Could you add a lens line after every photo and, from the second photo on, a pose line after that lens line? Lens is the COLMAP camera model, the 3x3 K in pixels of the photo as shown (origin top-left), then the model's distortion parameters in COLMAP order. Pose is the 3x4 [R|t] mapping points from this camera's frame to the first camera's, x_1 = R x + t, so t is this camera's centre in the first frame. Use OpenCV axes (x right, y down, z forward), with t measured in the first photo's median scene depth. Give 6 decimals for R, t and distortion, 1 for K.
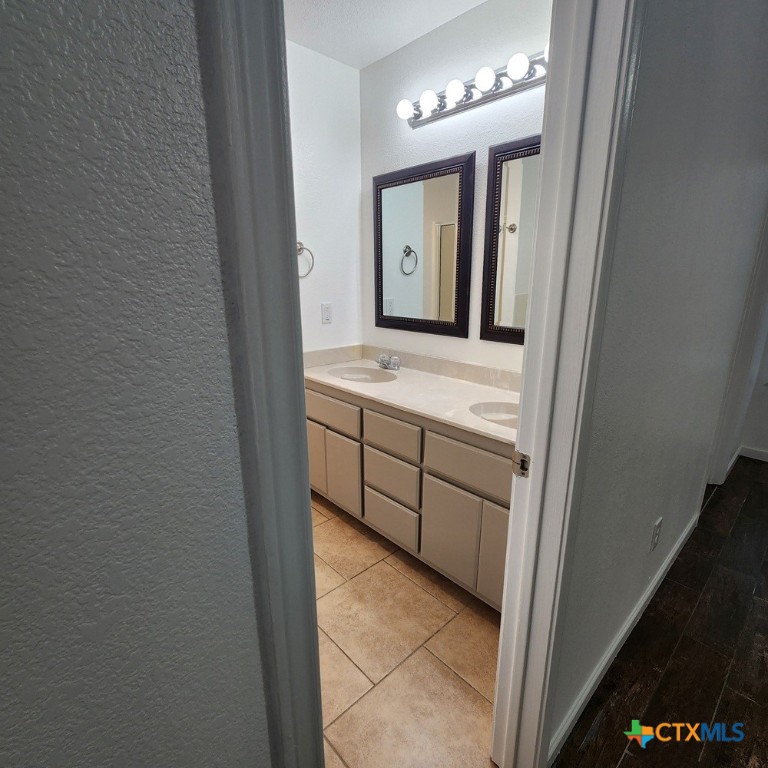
lens RADIAL K [[415.6, 0, 381.9], [0, 415.6, 392.6], [0, 0, 1]] dist [-0.008336, -0.001801]
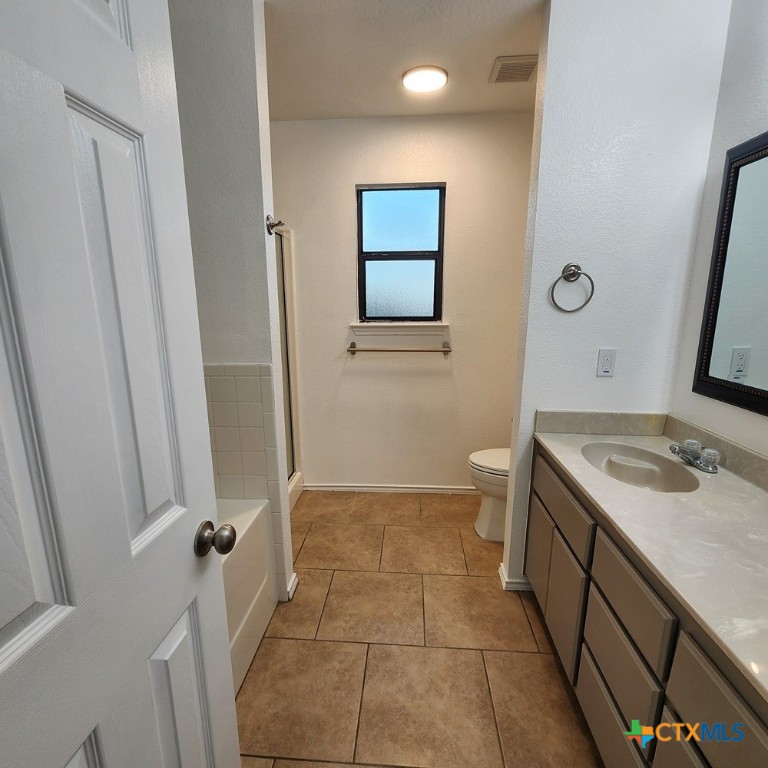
lens RADIAL K [[415.6, 0, 381.9], [0, 415.6, 392.6], [0, 0, 1]] dist [-0.008336, -0.001801]
pose [[0.681818, 0.159834, -0.713847, 0.116177], [-0.199338, 0.979504, 0.028922, -0.088607], [0.703838, 0.122577, 0.699705, 0.262275]]
